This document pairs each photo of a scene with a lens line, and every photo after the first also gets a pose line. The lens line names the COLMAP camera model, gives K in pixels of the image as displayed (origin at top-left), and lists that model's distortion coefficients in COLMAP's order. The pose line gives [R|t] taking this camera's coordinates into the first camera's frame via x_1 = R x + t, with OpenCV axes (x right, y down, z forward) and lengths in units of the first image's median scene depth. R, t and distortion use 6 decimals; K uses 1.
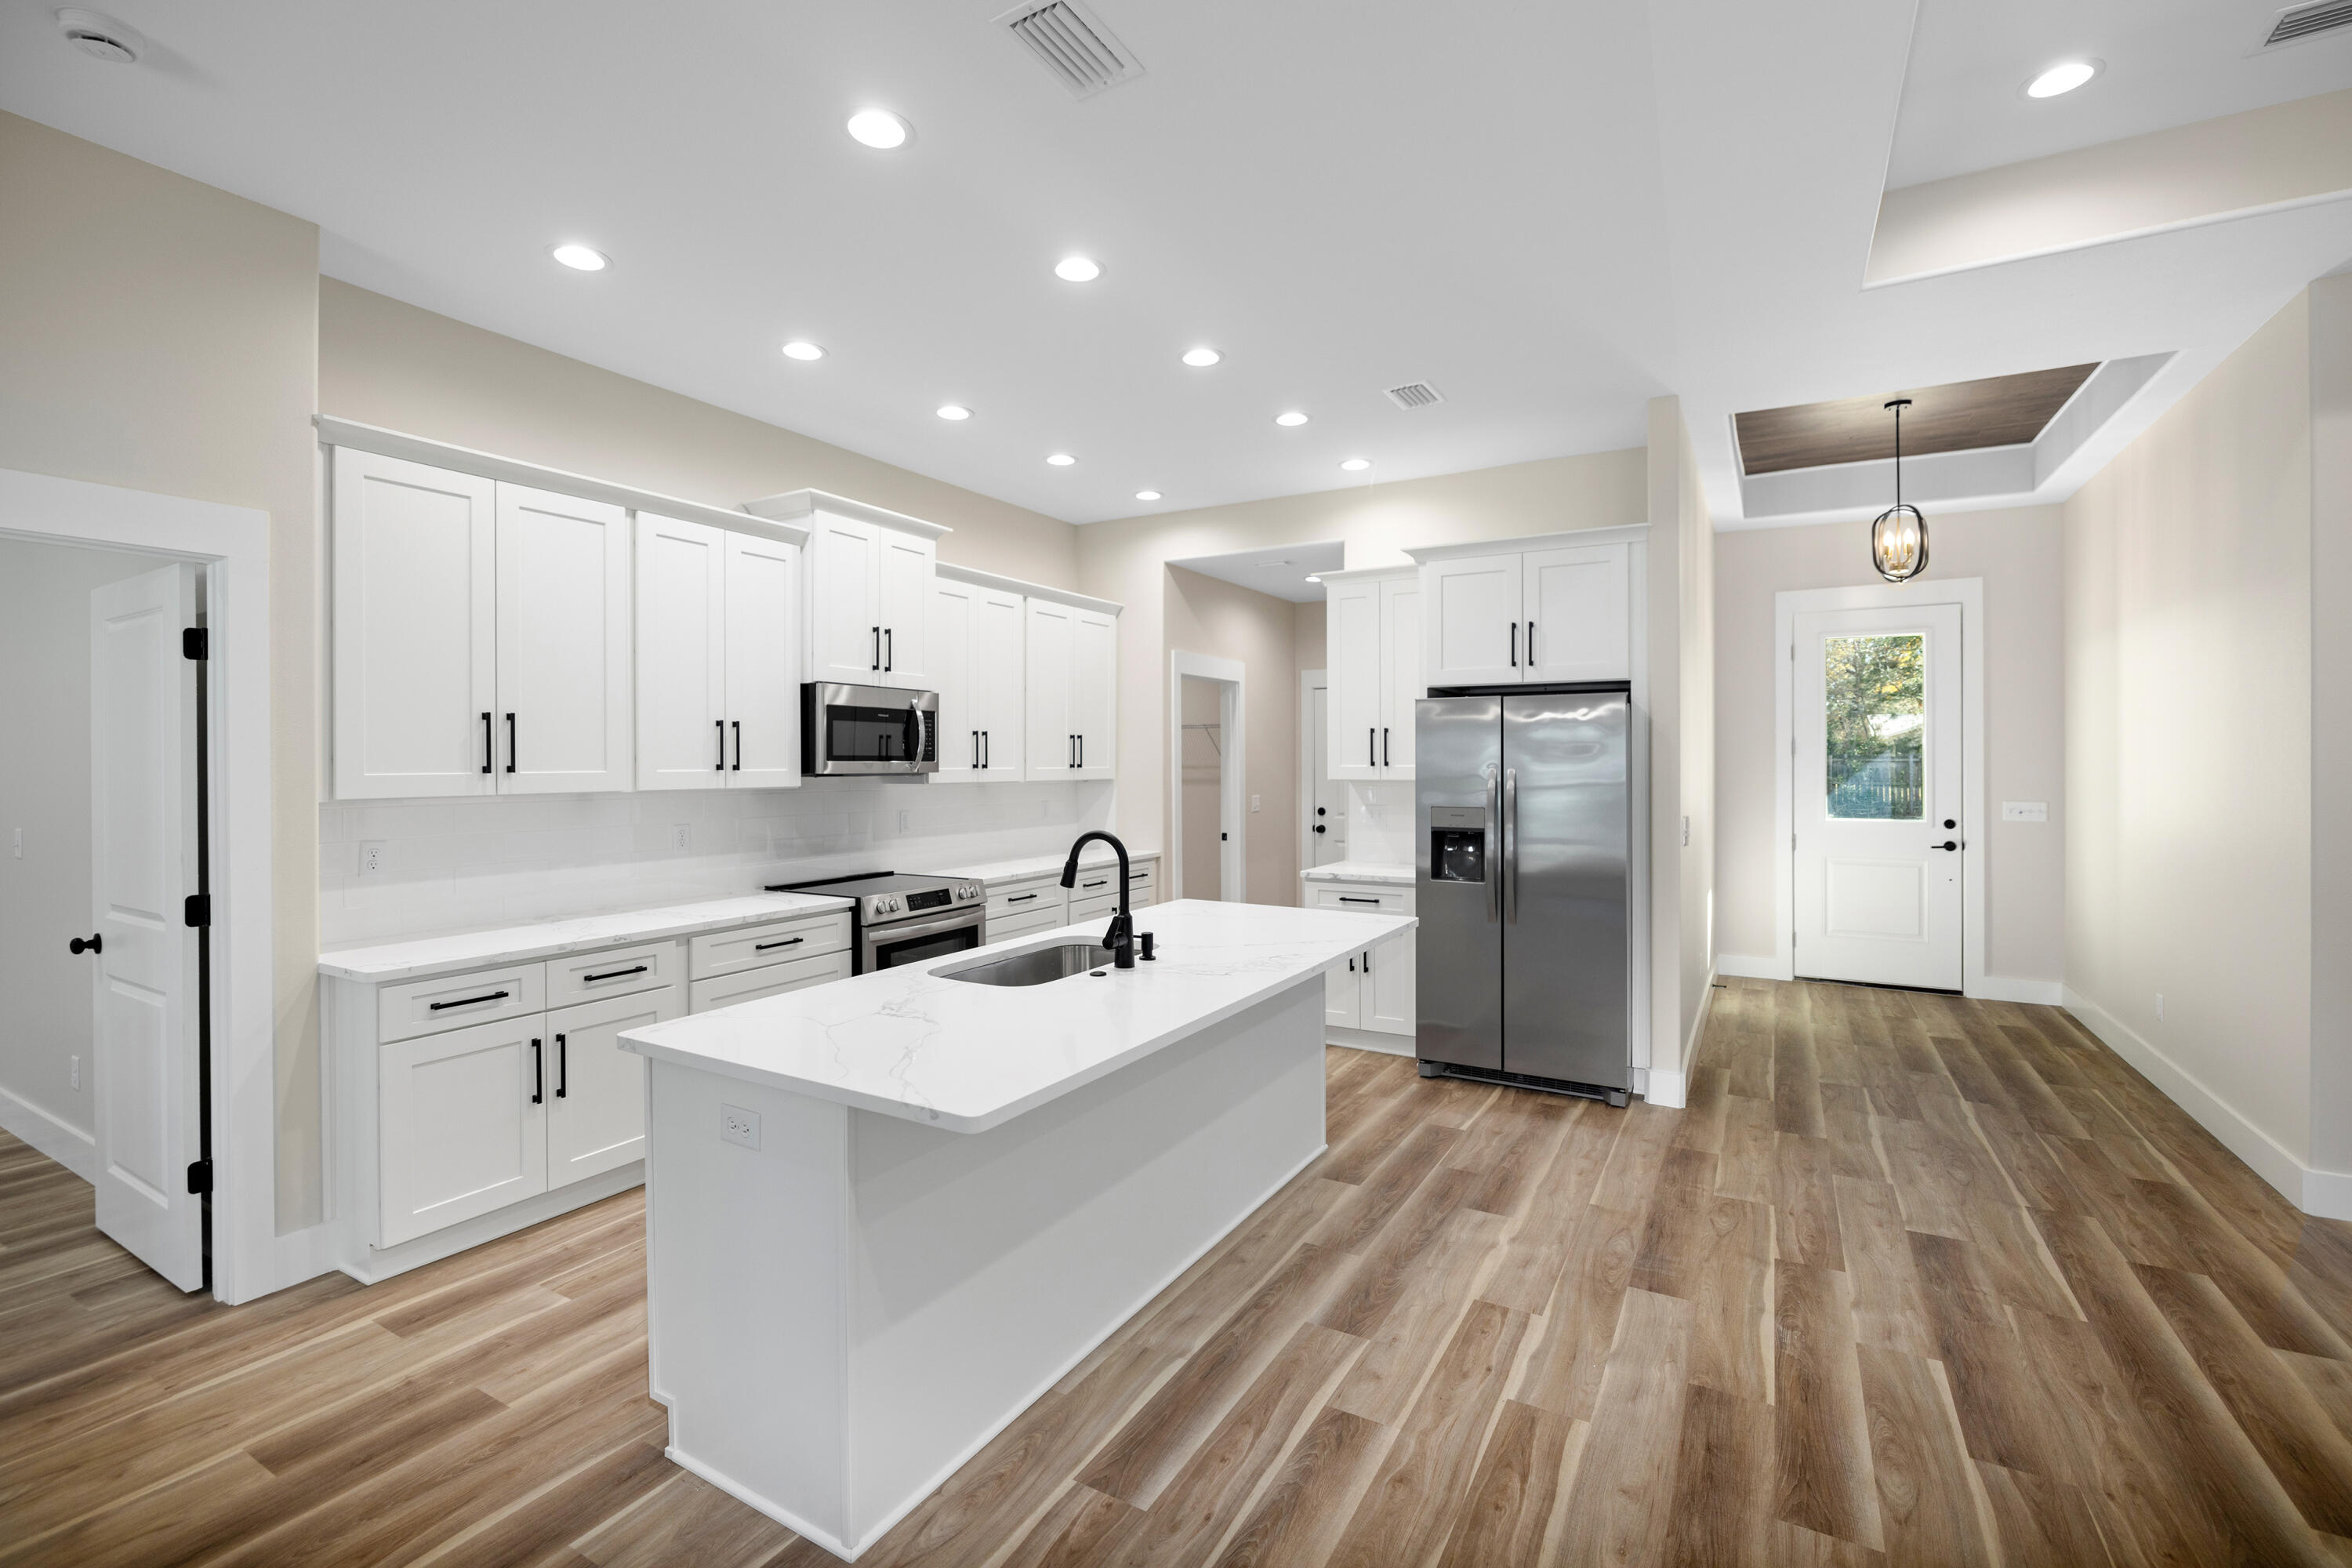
lens RADIAL K [[1038.7, 0, 1177.4], [0, 1038.7, 759.2], [0, 0, 1]] dist [-0.001038, 0.000735]
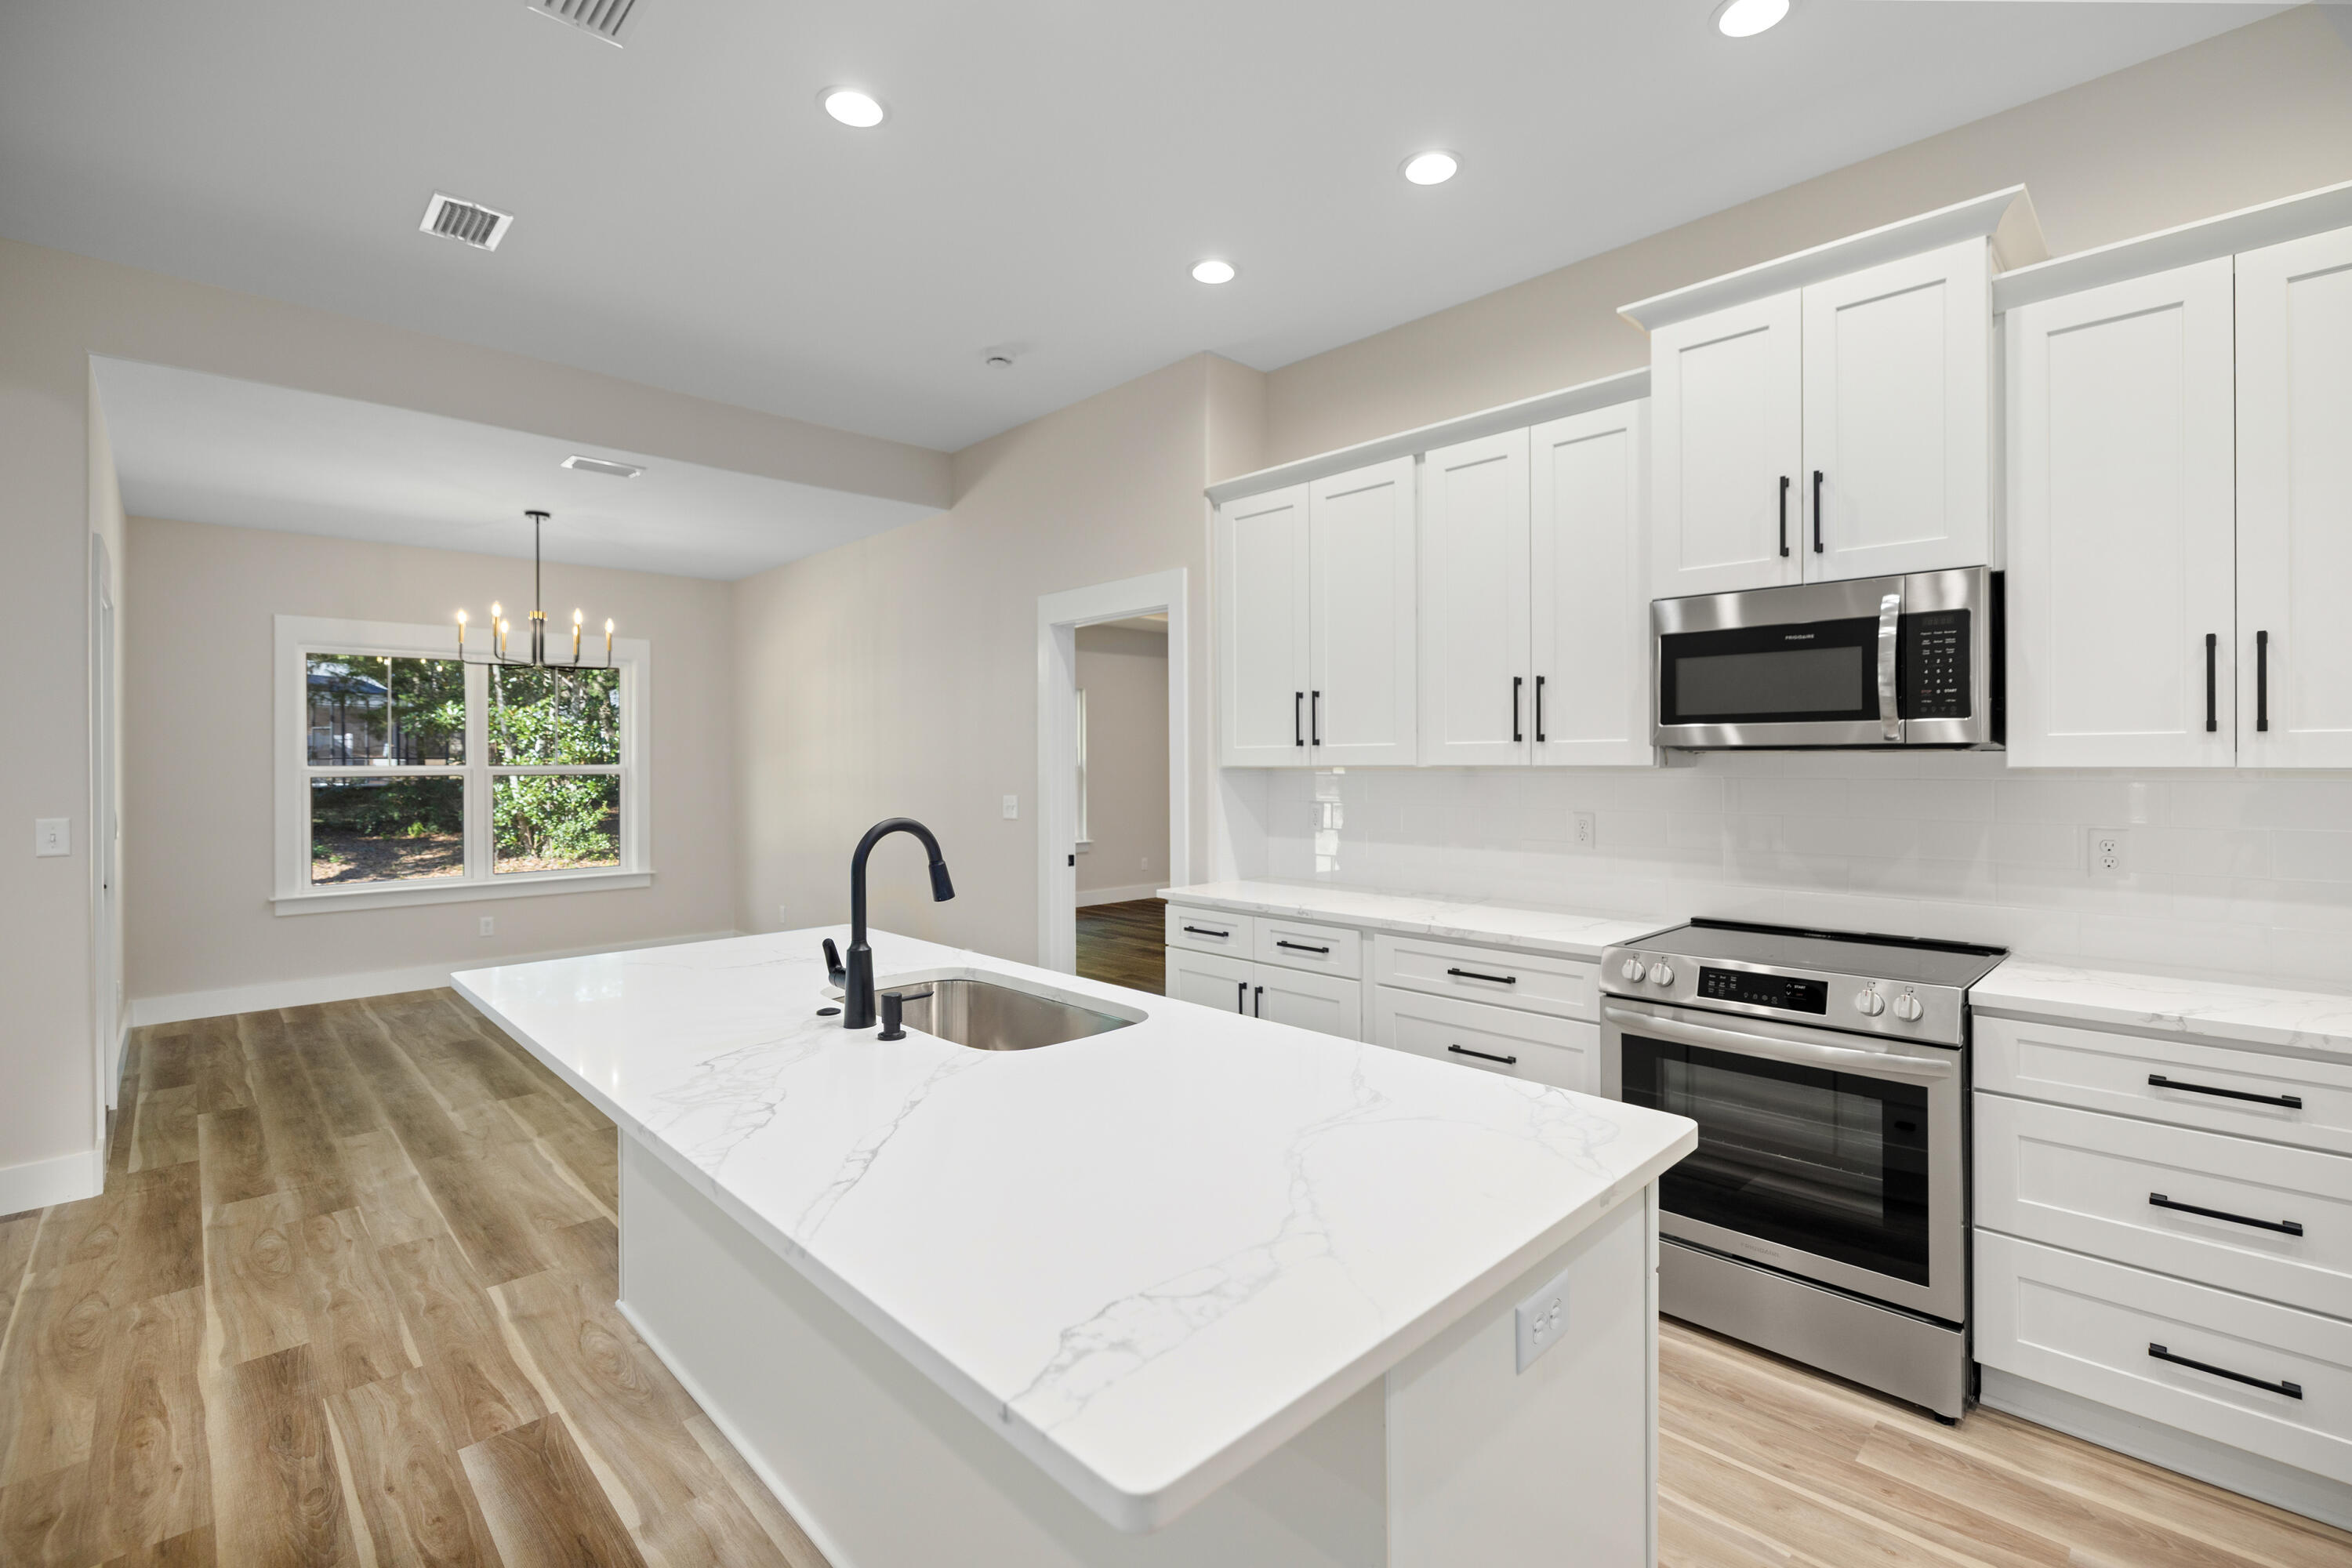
lens RADIAL K [[1038.7, 0, 1177.4], [0, 1038.7, 759.2], [0, 0, 1]] dist [-0.001038, 0.000735]
pose [[-0.274338, 0.004604, -0.961622, 0.366510], [0.005518, 0.999980, 0.003213, 0.019400], [0.961617, -0.004425, -0.274358, 0.950618]]
